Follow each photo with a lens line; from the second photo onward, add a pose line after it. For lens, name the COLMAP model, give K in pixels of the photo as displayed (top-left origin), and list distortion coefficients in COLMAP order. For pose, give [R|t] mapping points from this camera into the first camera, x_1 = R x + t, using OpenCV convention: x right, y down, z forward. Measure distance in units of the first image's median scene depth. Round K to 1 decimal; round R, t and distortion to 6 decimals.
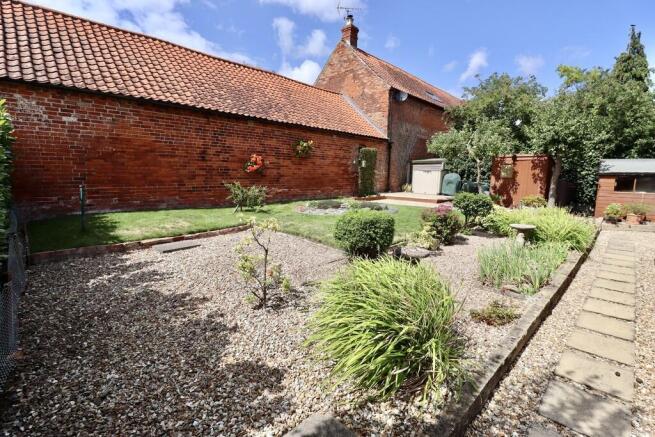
lens RADIAL K [[311.2, 0, 333.3], [0, 311.2, 214.9], [0, 0, 1]] dist [0.012435, -0.005046]
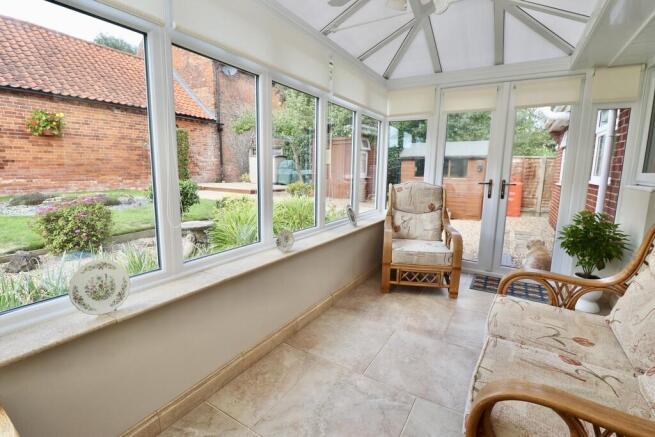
lens RADIAL K [[311.2, 0, 325.7], [0, 311.2, 215.3], [0, 0, 1]] dist [0.012435, -0.005046]
pose [[0.972502, -0.041148, 0.229229, 0.359271], [0.034974, 0.998909, 0.030931, 0.001777], [-0.230252, -0.022063, 0.972881, 0.132061]]
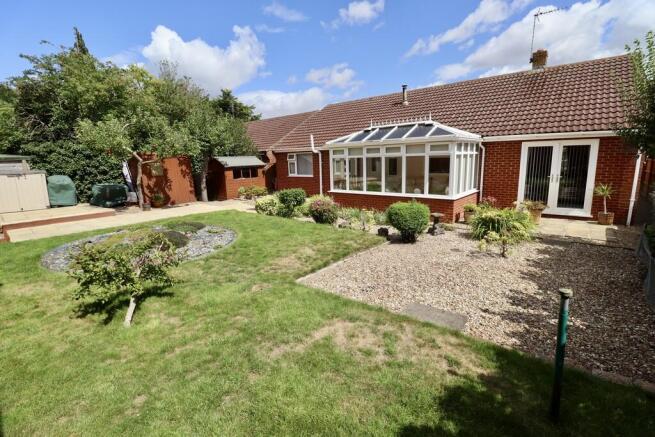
lens RADIAL K [[311.2, 0, 330.0], [0, 311.2, 219.0], [0, 0, 1]] dist [0.012435, -0.005046]
pose [[-0.125927, -0.213182, 0.968863, -0.535998], [0.149166, 0.961465, 0.230942, -0.143595], [-0.980761, 0.173604, -0.089275, 0.621338]]
